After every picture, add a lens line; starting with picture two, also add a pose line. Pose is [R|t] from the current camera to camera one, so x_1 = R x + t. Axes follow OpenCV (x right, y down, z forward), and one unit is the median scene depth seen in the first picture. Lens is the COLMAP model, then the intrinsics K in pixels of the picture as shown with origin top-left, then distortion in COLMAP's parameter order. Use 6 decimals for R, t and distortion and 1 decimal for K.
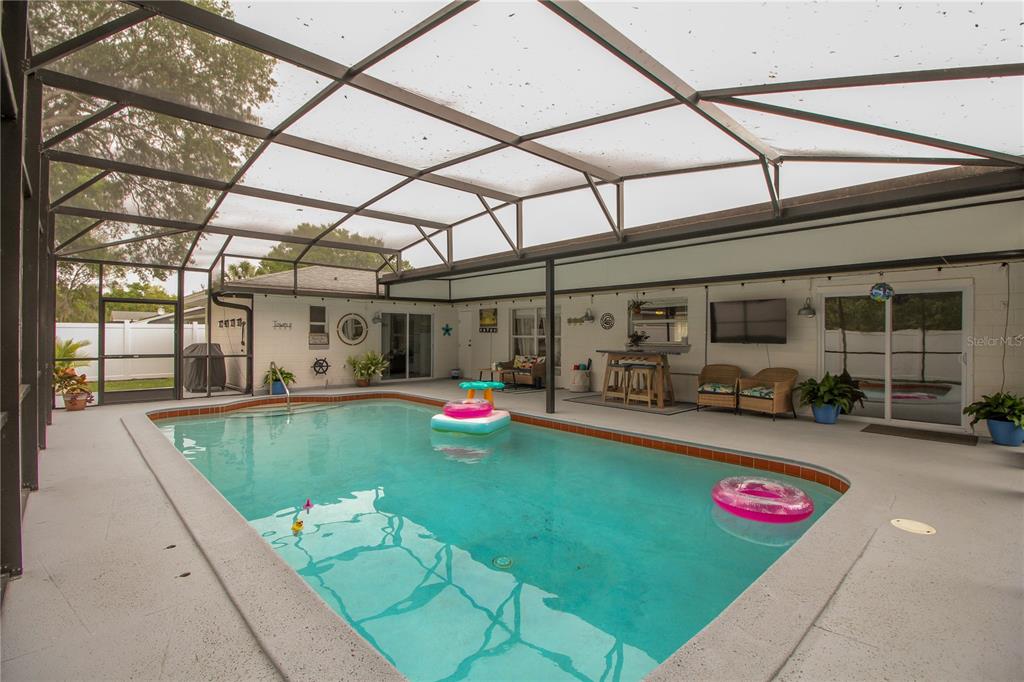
lens RADIAL K [[471.9, 0, 518.9], [0, 471.9, 337.3], [0, 0, 1]] dist [-0.001211, -0.000104]
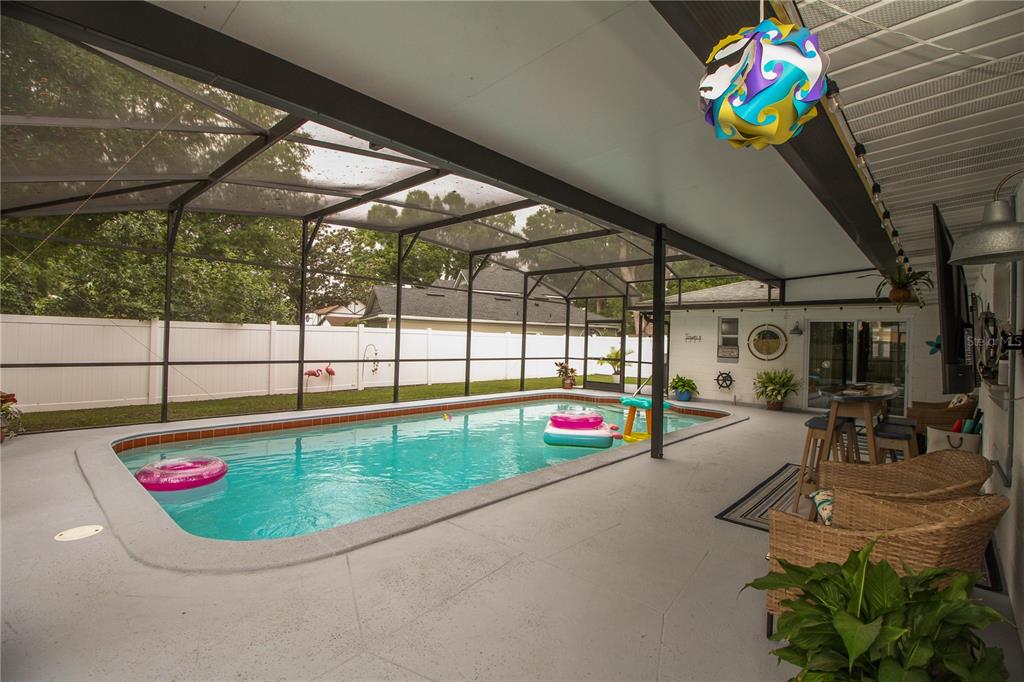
lens RADIAL K [[471.9, 0, 518.9], [0, 471.9, 337.3], [0, 0, 1]] dist [-0.001211, -0.000104]
pose [[0.068476, -0.009616, -0.997606, 0.517736], [-0.030983, 0.999451, -0.011760, -0.002135], [0.997172, 0.031715, 0.068140, 0.506089]]
